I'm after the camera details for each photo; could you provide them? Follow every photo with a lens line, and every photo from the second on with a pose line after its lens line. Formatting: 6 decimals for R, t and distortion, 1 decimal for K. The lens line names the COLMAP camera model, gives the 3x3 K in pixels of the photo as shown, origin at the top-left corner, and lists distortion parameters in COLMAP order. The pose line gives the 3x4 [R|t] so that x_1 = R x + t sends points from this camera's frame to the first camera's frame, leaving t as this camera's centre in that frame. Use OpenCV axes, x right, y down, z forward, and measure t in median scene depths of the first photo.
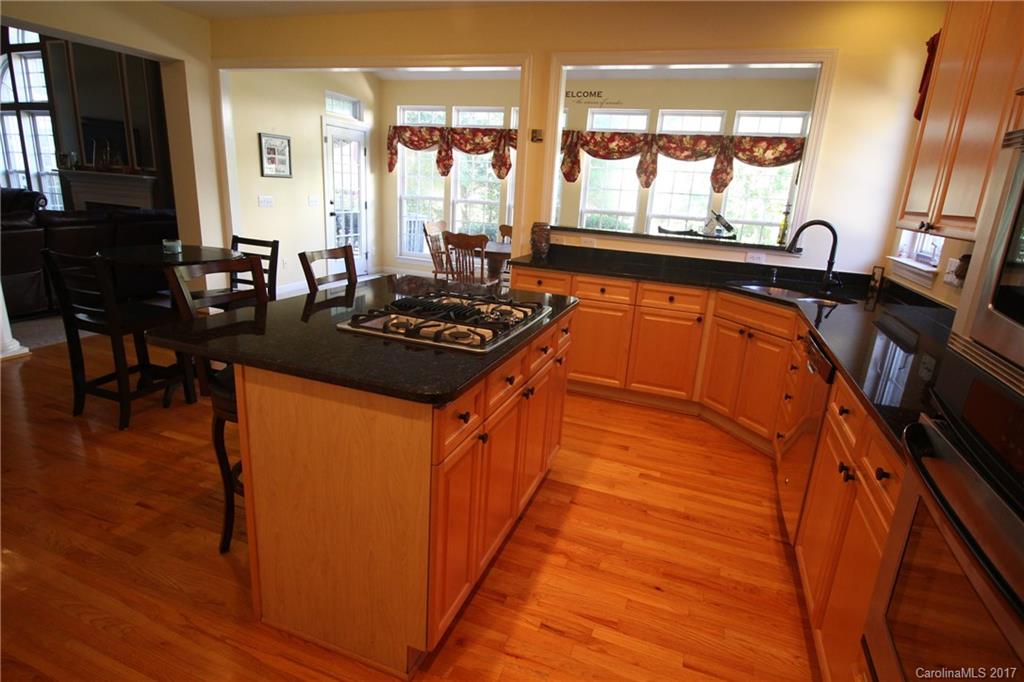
lens RADIAL K [[563.8, 0, 512.6], [0, 563.8, 337.7], [0, 0, 1]] dist [0.000596, -0.000919]
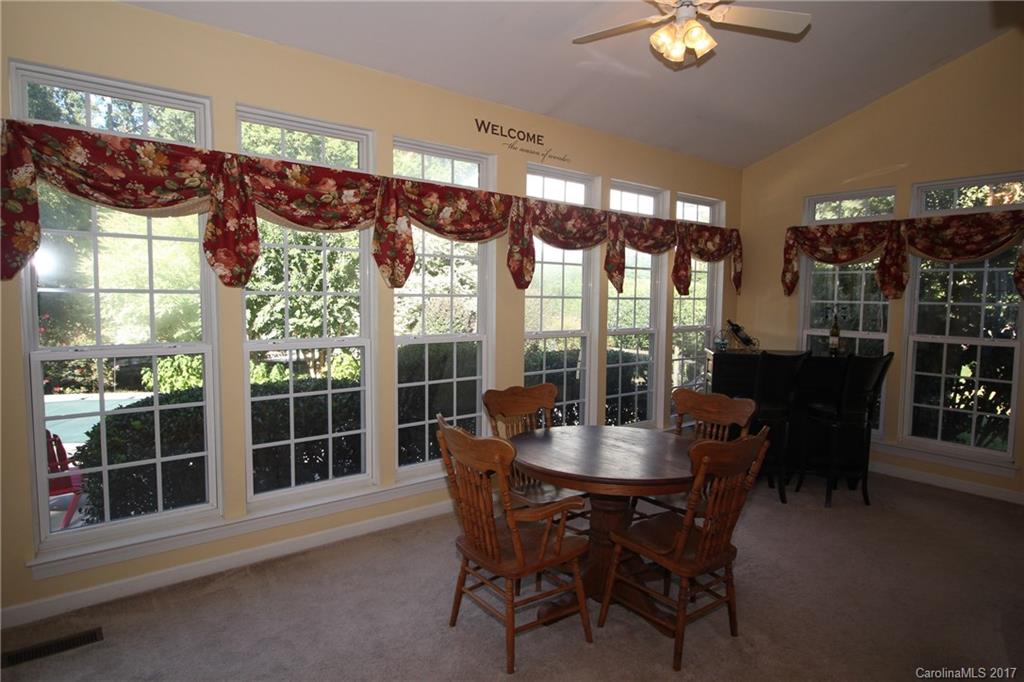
lens RADIAL K [[594.5, 0, 512.5], [0, 594.5, 340.5], [0, 0, 1]] dist [0.000008, -0.000302]
pose [[0.488833, -0.118741, 0.864259, -0.379645], [0.244072, 0.969745, -0.004815, -0.216505], [-0.837539, 0.213295, 0.503025, 0.698827]]
